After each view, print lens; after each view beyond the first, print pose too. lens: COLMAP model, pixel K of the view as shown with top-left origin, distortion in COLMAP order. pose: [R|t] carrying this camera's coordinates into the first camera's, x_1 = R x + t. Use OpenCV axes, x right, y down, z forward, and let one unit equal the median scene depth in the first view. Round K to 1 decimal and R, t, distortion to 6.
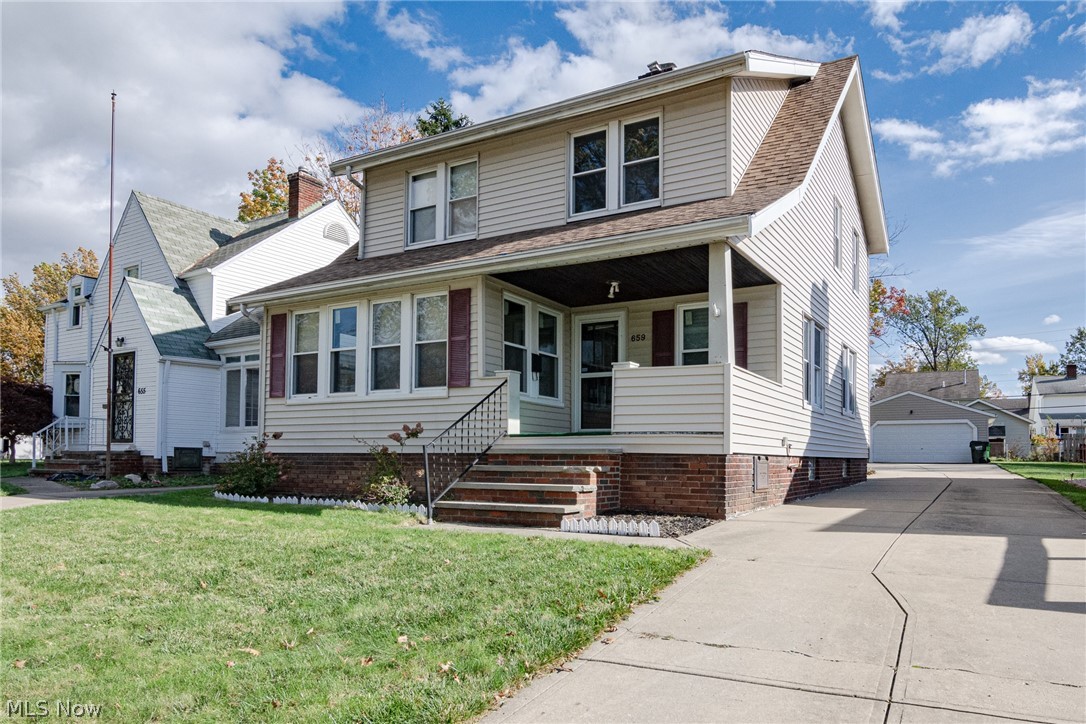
lens RADIAL K [[669.9, 0, 543.1], [0, 669.9, 449.8], [0, 0, 1]] dist [-0.018872, 0.000336]
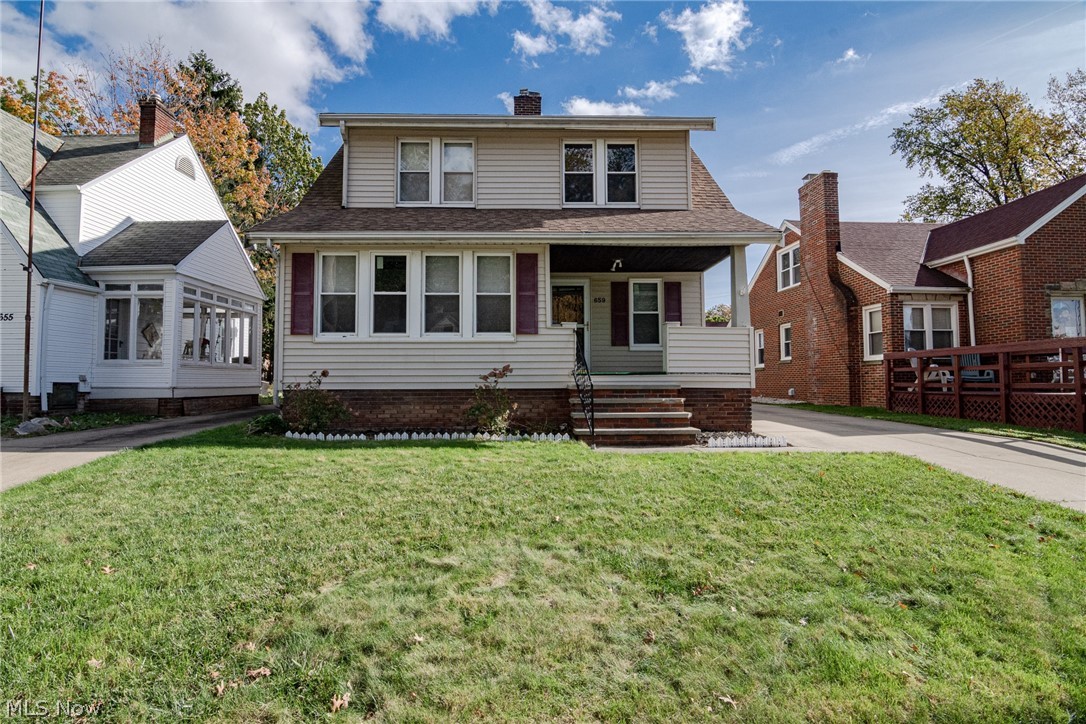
lens RADIAL K [[526.7, 0, 543.0], [0, 526.7, 362.0], [0, 0, 1]] dist [-0.019842, -0.000579]
pose [[0.876756, 0.010517, 0.480821, -0.491609], [0.003590, 0.999590, -0.028409, -0.014141], [-0.480923, 0.026634, 0.876358, 0.138032]]
